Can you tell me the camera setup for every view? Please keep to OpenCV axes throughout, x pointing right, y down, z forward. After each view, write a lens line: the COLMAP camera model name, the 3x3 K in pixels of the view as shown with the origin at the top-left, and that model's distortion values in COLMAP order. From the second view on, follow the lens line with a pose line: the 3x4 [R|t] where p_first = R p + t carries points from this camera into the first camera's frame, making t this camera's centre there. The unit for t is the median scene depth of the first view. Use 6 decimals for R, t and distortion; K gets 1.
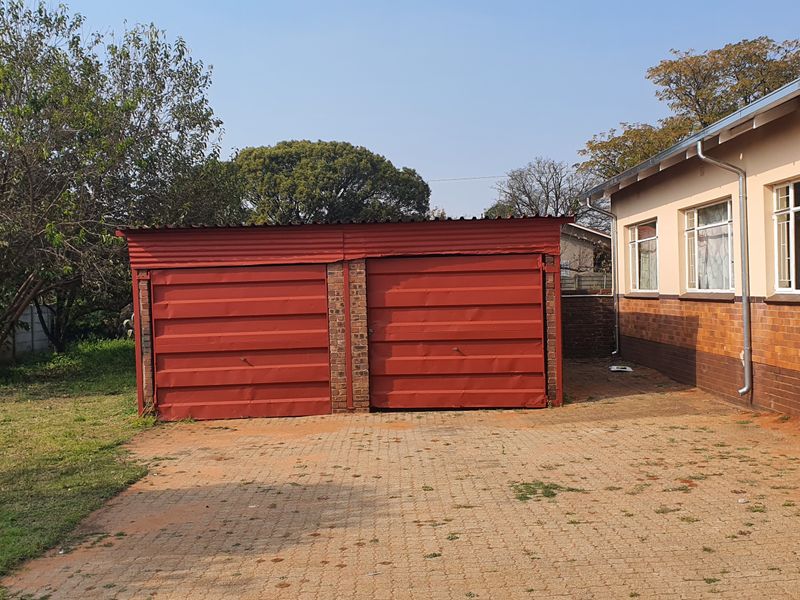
lens RADIAL K [[970.2, 0, 379.1], [0, 970.2, 303.2], [0, 0, 1]] dist [0.225399, -0.726448]
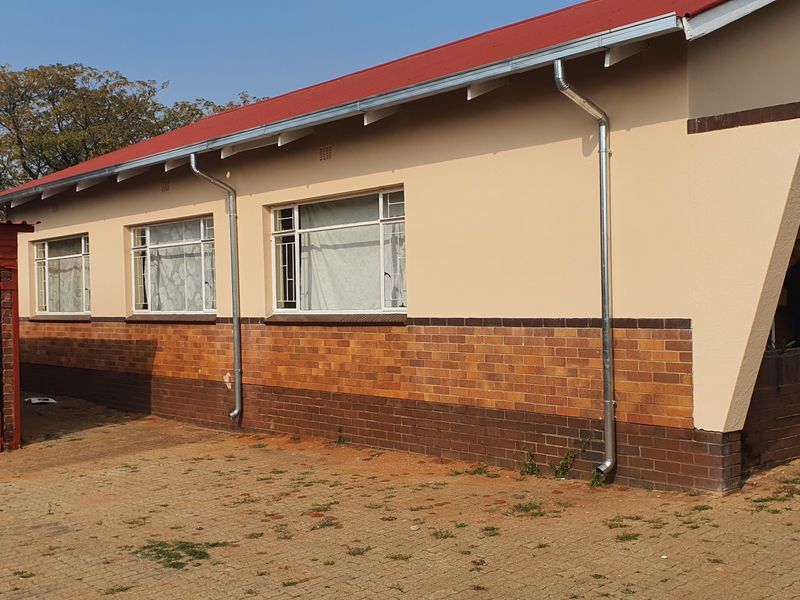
lens RADIAL K [[970.2, 0, 379.1], [0, 970.2, 303.2], [0, 0, 1]] dist [0.225399, -0.726448]
pose [[0.750830, 0.011006, 0.660403, -0.143726], [0.007016, 0.999672, -0.024637, 0.003432], [-0.660458, 0.023132, 0.750507, 0.155753]]
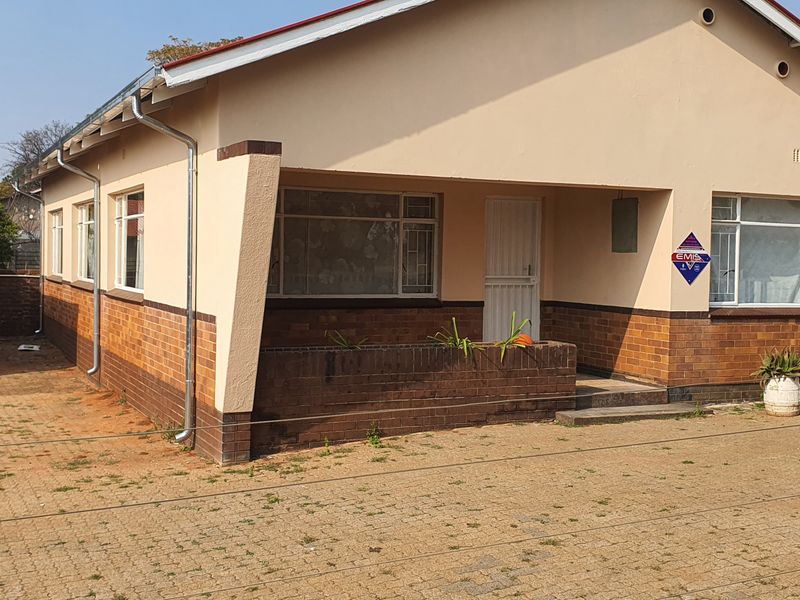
lens RADIAL K [[976.6, 0, 399.4], [0, 976.6, 276.3], [0, 0, 1]] dist [0.185451, -0.772690]
pose [[0.888739, 0.032355, 0.457270, 0.139625], [-0.035059, 0.999382, -0.002571, -0.027117], [-0.457071, -0.013746, 0.889324, -0.161475]]
